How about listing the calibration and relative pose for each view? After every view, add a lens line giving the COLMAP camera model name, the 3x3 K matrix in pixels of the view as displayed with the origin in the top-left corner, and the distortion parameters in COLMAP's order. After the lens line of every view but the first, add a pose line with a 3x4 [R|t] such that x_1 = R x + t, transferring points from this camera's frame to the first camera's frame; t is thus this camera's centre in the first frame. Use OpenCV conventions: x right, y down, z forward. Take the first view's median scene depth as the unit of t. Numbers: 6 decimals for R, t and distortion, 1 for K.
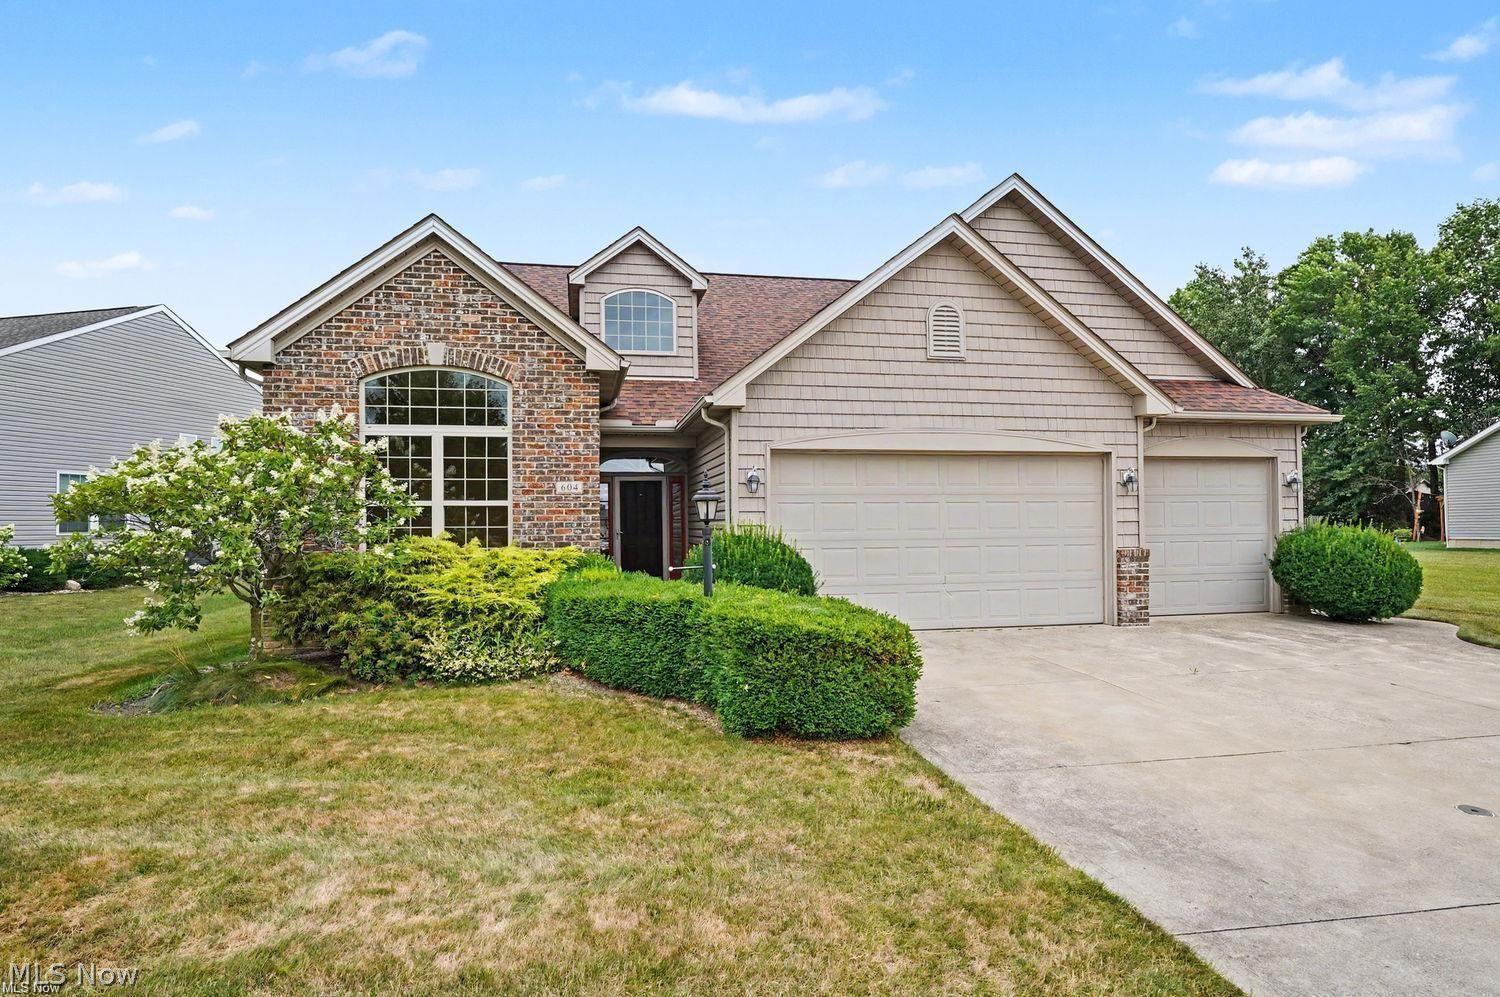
lens RADIAL K [[842.5, 0, 755.2], [0, 842.5, 514.2], [0, 0, 1]] dist [-0.005003, -0.000872]
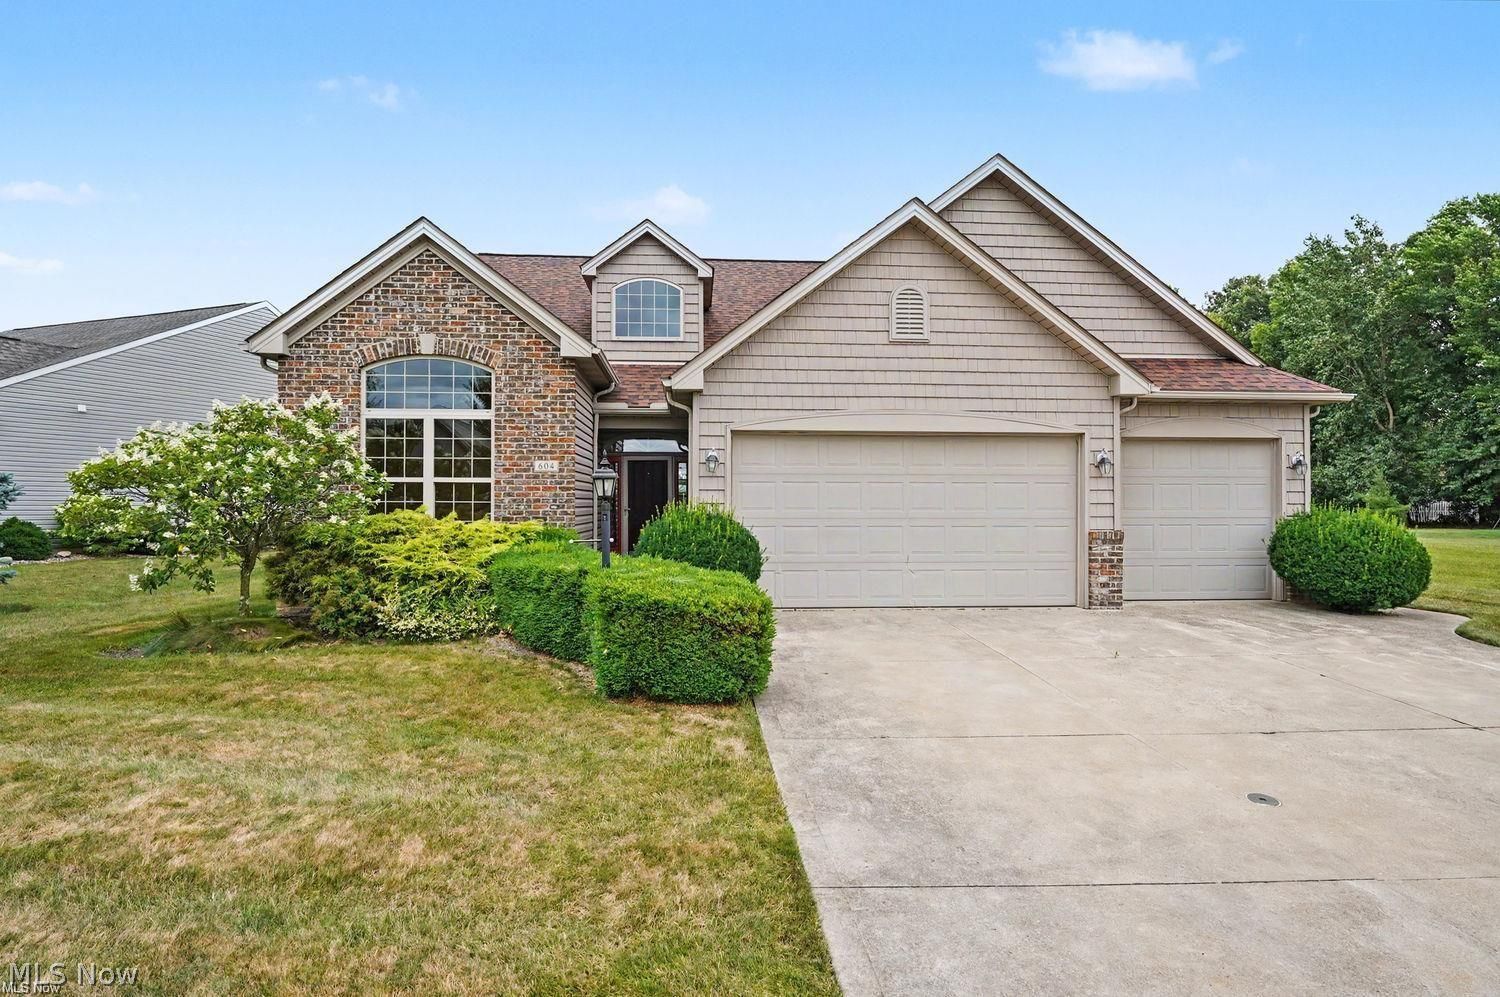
lens RADIAL K [[828.0, 0, 750.0], [0, 828.0, 498.5], [0, 0, 1]] dist [-0.004123, 0.000822]
pose [[0.991055, 0.010120, -0.133070, 0.185648], [-0.009334, 0.999935, 0.006524, 0.000393], [0.133128, -0.005223, 0.991085, -0.017045]]
